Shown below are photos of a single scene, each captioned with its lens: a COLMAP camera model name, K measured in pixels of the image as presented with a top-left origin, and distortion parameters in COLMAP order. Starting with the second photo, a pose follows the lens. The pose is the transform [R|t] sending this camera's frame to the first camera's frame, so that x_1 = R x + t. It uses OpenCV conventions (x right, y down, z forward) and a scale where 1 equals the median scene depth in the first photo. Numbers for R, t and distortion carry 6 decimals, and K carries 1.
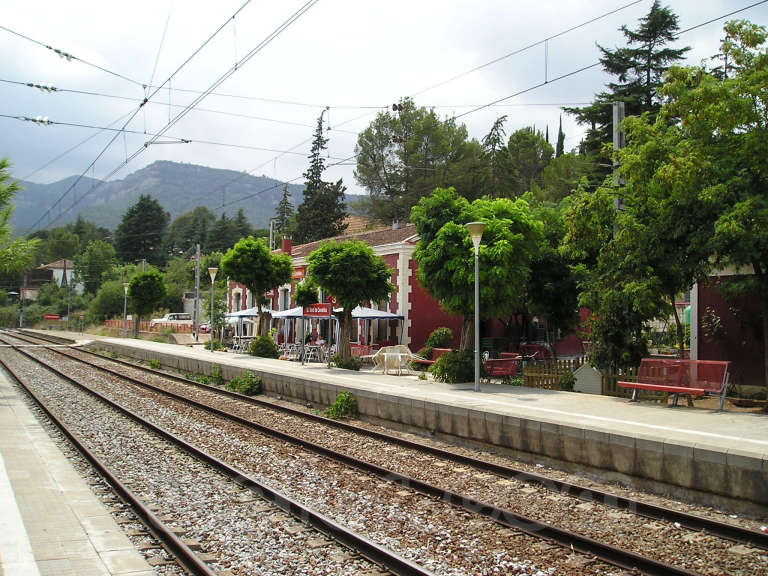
lens RADIAL K [[788.1, 0, 399.6], [0, 788.1, 286.8], [0, 0, 1]] dist [-0.129826, 0.090464]
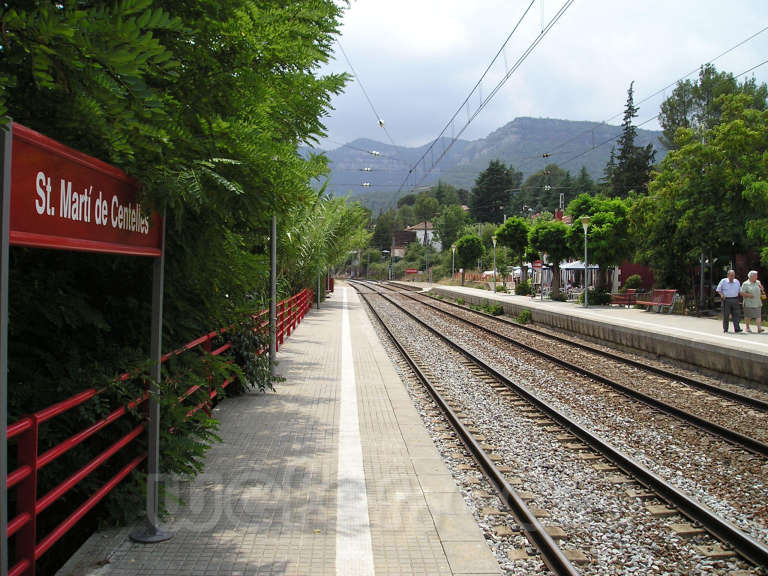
lens RADIAL K [[788.1, 0, 399.6], [0, 788.1, 286.8], [0, 0, 1]] dist [-0.129826, 0.090464]
pose [[0.897327, -0.002020, -0.441362, 0.087823], [0.029109, 0.998083, 0.054612, -0.005327], [0.440406, -0.061853, 0.895666, -0.143804]]
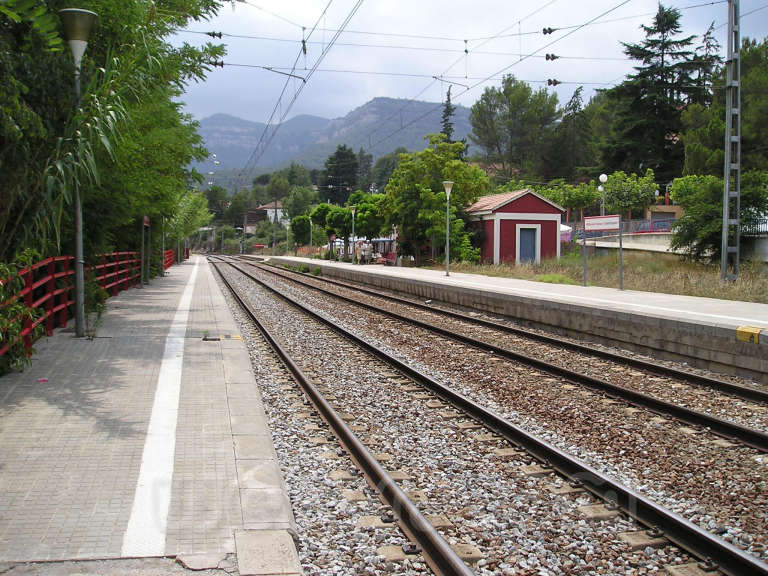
lens RADIAL K [[788.1, 0, 399.6], [0, 788.1, 286.8], [0, 0, 1]] dist [-0.129826, 0.090464]
pose [[0.961295, 0.008372, -0.275395, 0.180620], [0.016147, 0.996108, 0.086645, -0.006108], [0.275049, -0.087738, 0.957418, -0.296303]]
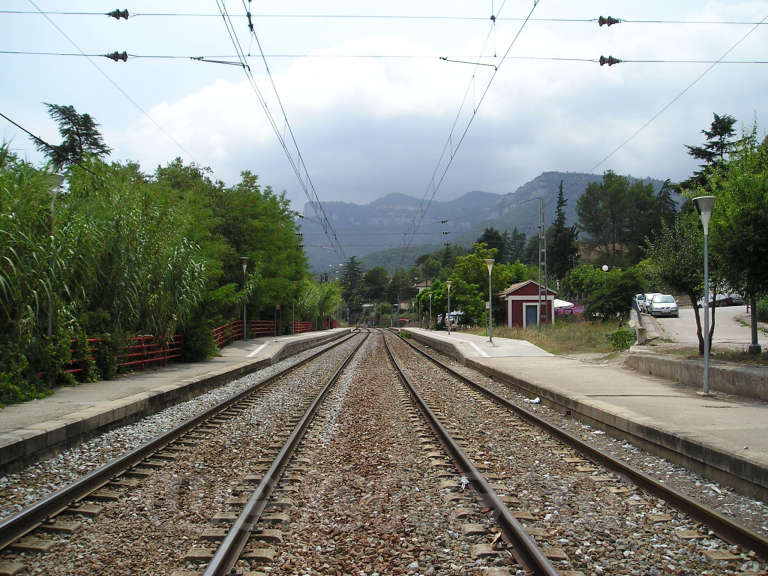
lens RADIAL K [[788.1, 0, 399.6], [0, 788.1, 286.8], [0, 0, 1]] dist [-0.129826, 0.090464]
pose [[0.877250, -0.035910, -0.478689, 0.344912], [0.033915, 0.999343, -0.012815, -0.010363], [0.478834, -0.004993, 0.877891, -0.489458]]
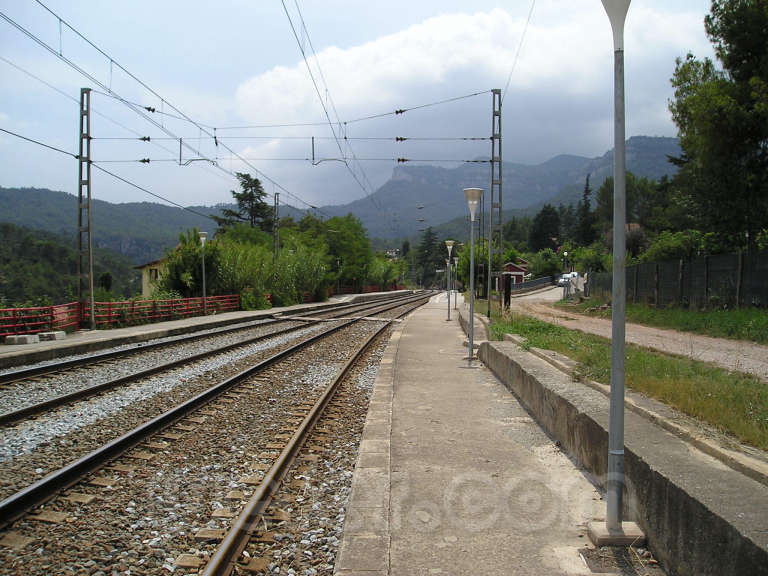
lens RADIAL K [[788.1, 0, 399.6], [0, 788.1, 286.8], [0, 0, 1]] dist [-0.129826, 0.090464]
pose [[0.817997, -0.002356, -0.575218, 0.615303], [0.025273, 0.999173, 0.031846, -0.025138], [0.574667, -0.040588, 0.817380, -0.819290]]
